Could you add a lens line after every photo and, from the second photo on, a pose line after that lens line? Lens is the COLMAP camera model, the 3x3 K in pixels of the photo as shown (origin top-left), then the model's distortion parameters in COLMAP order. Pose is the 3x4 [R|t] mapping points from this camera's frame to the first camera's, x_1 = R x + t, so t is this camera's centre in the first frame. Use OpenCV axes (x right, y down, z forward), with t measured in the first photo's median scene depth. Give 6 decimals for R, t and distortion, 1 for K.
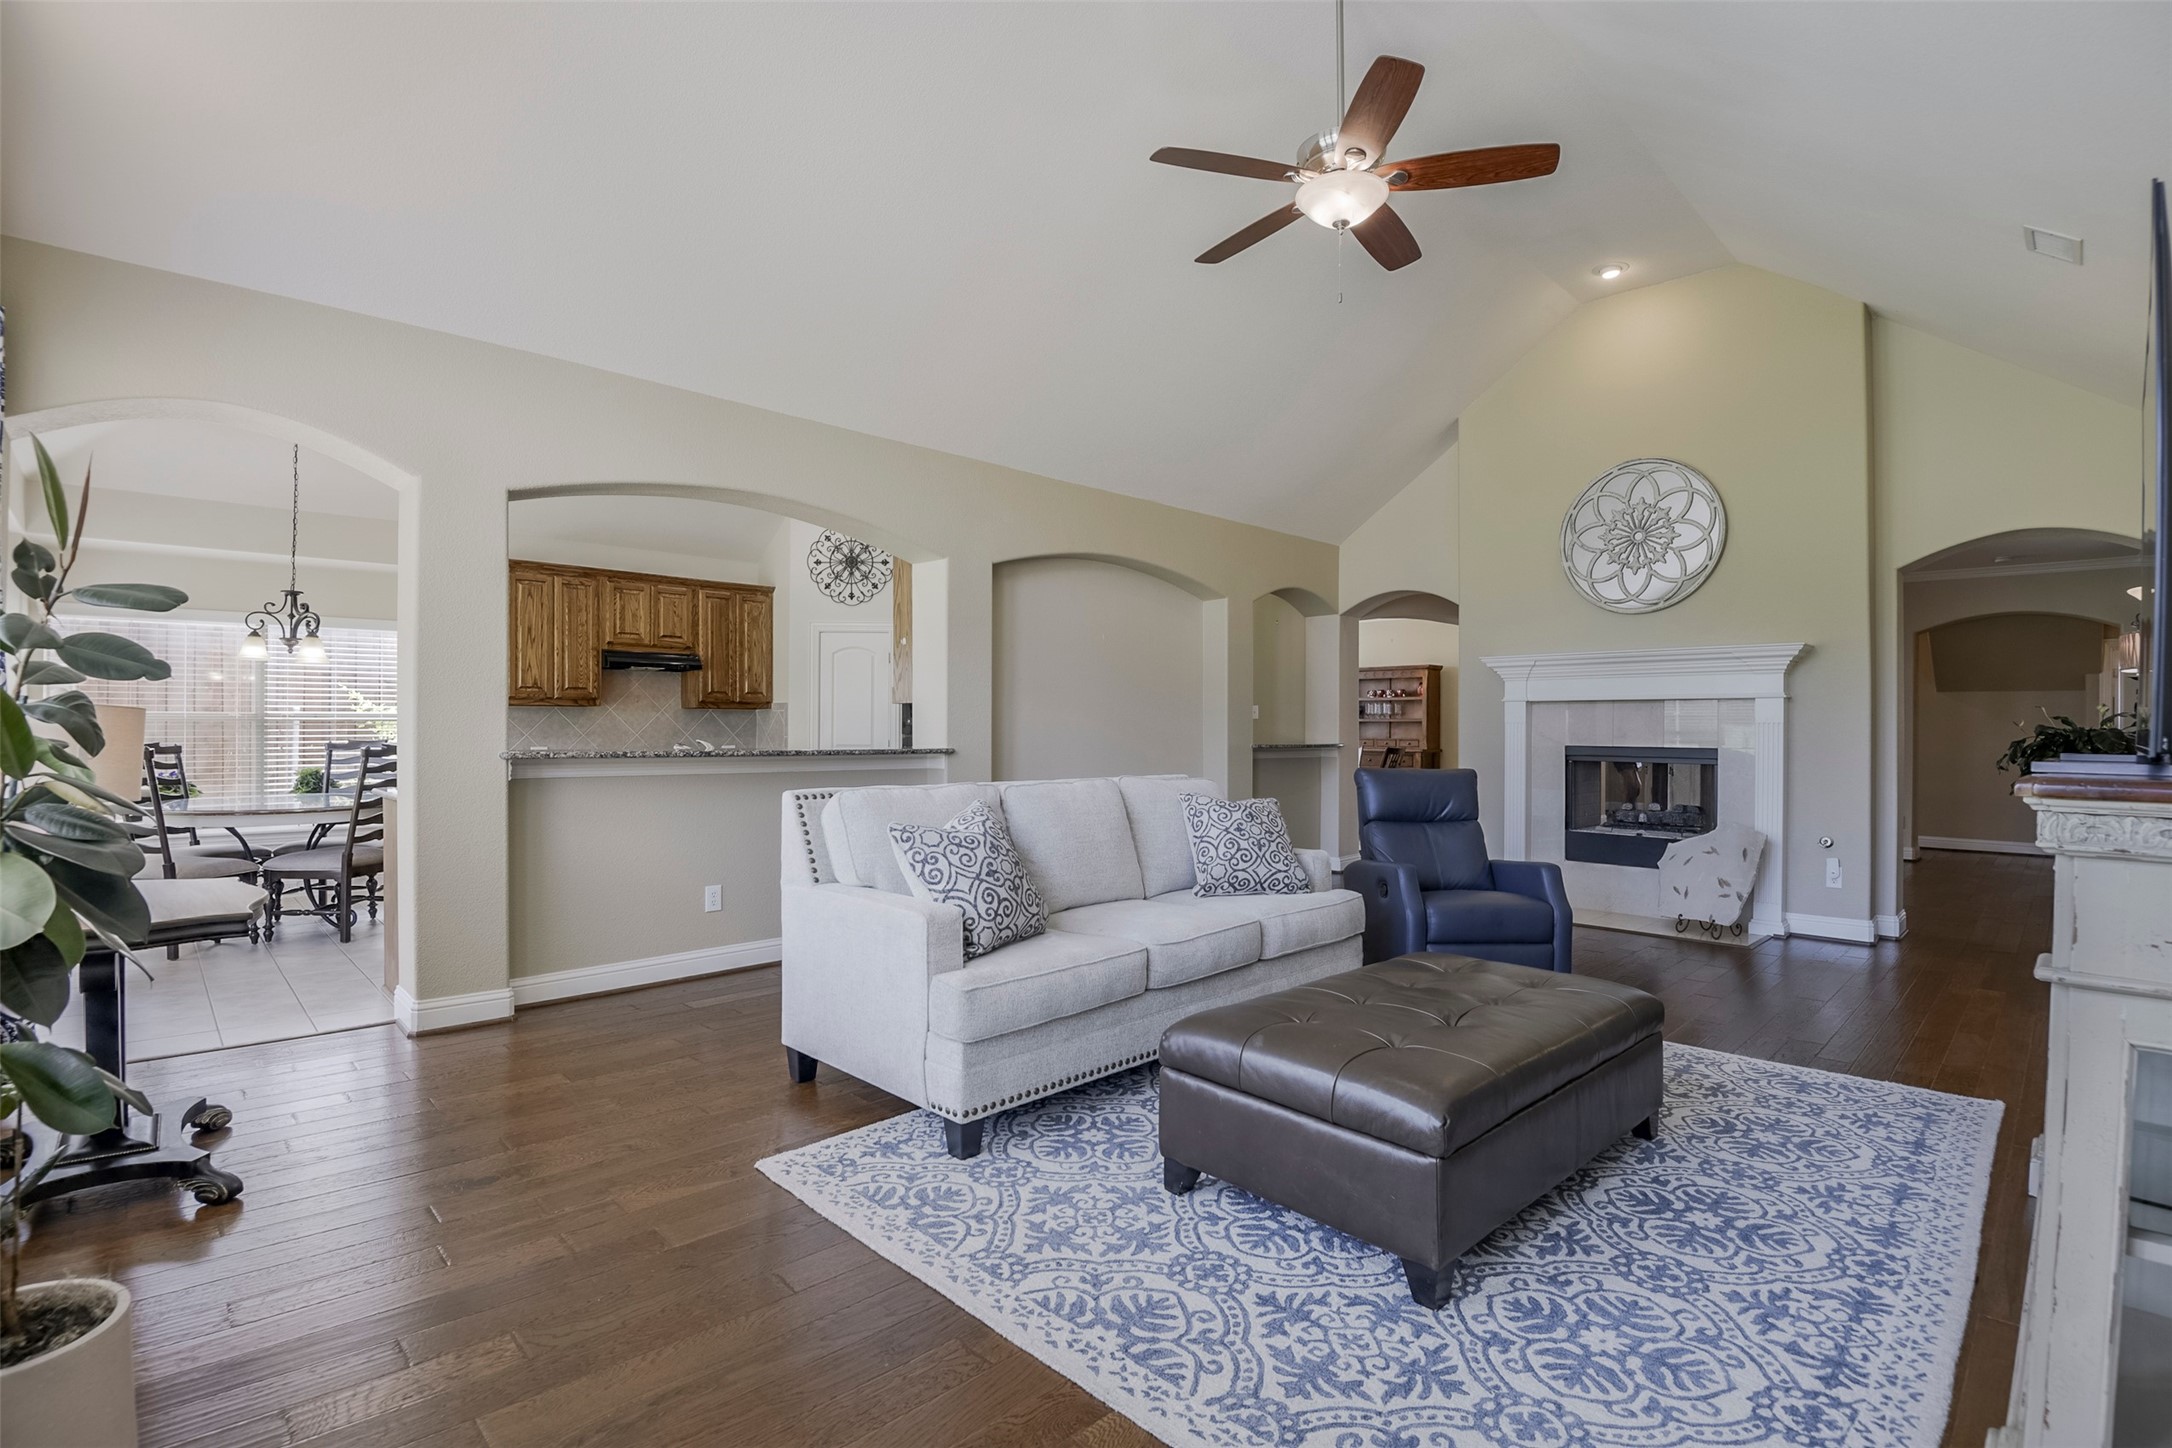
lens RADIAL K [[1018.7, 0, 1087.3], [0, 1018.7, 727.9], [0, 0, 1]] dist [-0.032130, -0.006058]
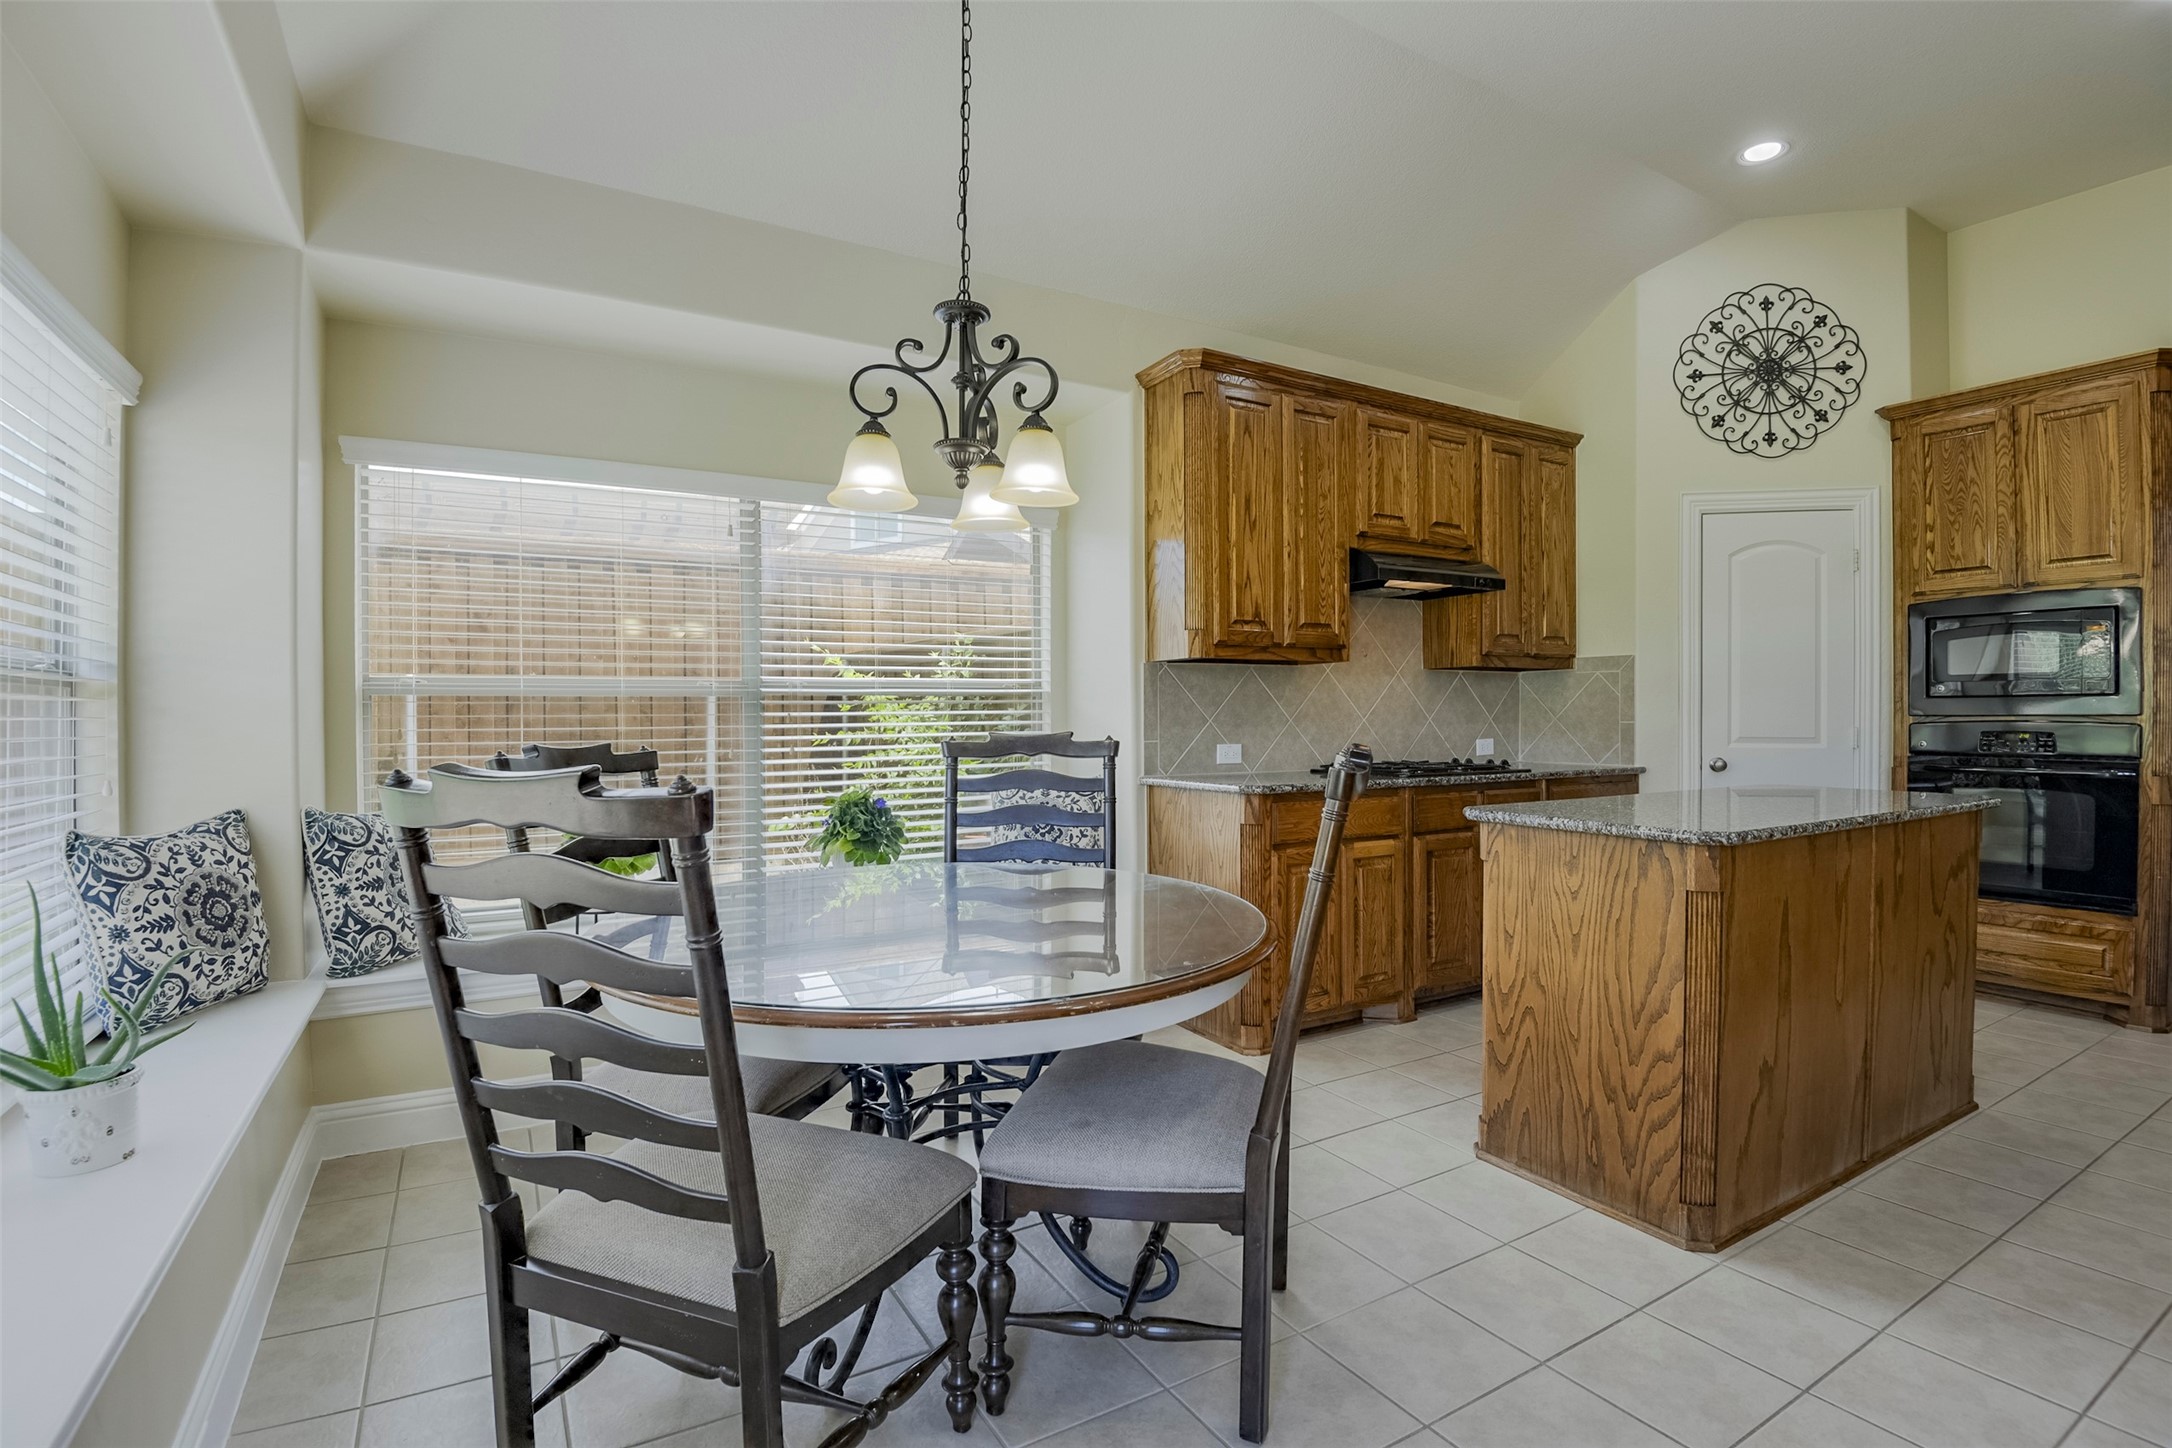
lens RADIAL K [[1018.7, 0, 1075.5], [0, 1018.7, 726.3], [0, 0, 1]] dist [-0.032130, -0.006058]
pose [[0.971223, -0.007997, -0.238038, -0.899192], [0.010761, 0.999889, 0.010313, 0.006150], [0.237929, -0.012578, 0.971201, 0.881985]]
